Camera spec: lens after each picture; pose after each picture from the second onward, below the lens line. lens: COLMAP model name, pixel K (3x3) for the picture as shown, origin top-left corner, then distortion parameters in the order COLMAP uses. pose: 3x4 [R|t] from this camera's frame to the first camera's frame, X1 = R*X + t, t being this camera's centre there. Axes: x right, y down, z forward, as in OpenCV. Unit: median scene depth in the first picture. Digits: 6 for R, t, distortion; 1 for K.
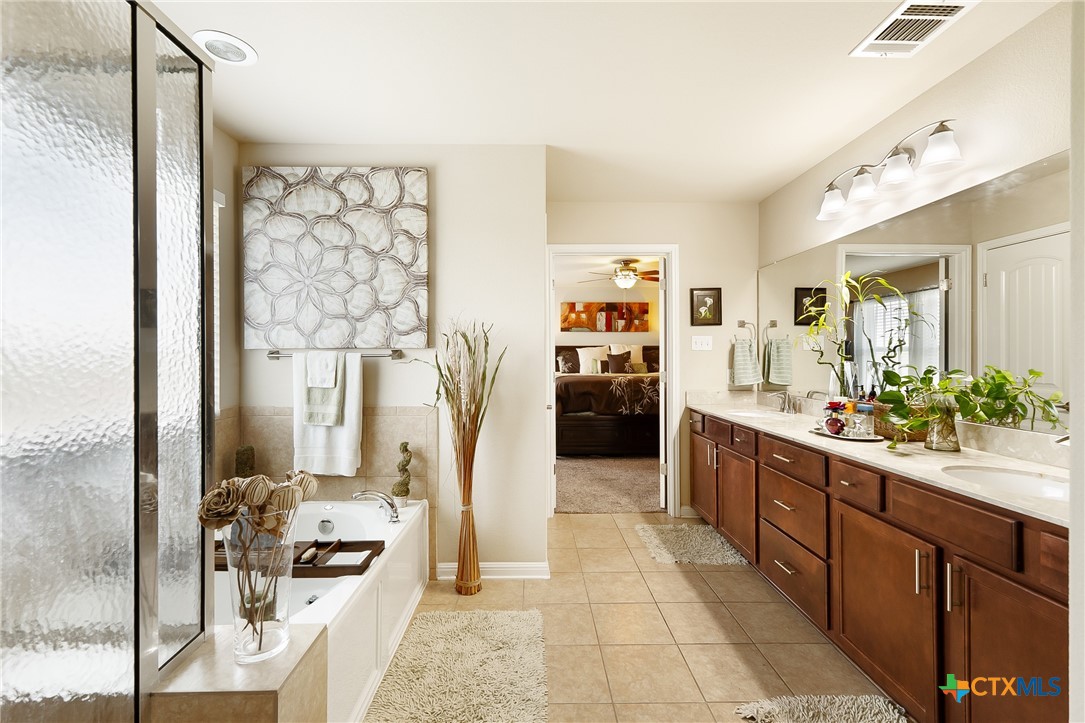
lens RADIAL K [[468.1, 0, 539.2], [0, 468.1, 356.5], [0, 0, 1]] dist [0.008703, 0.000255]
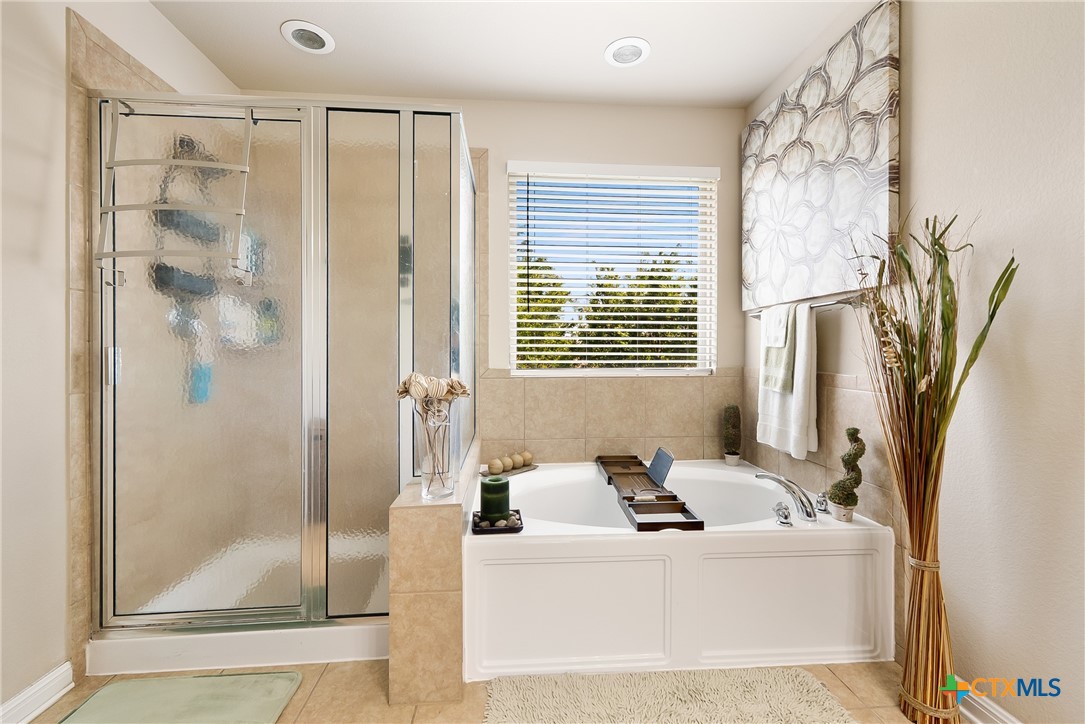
lens RADIAL K [[468.1, 0, 539.2], [0, 468.1, 357.0], [0, 0, 1]] dist [0.008703, 0.000255]
pose [[0.053049, 0.012208, -0.998517, 0.364907], [-0.005479, 0.999914, 0.011934, 0.074202], [0.998577, 0.004838, 0.053111, 0.506968]]
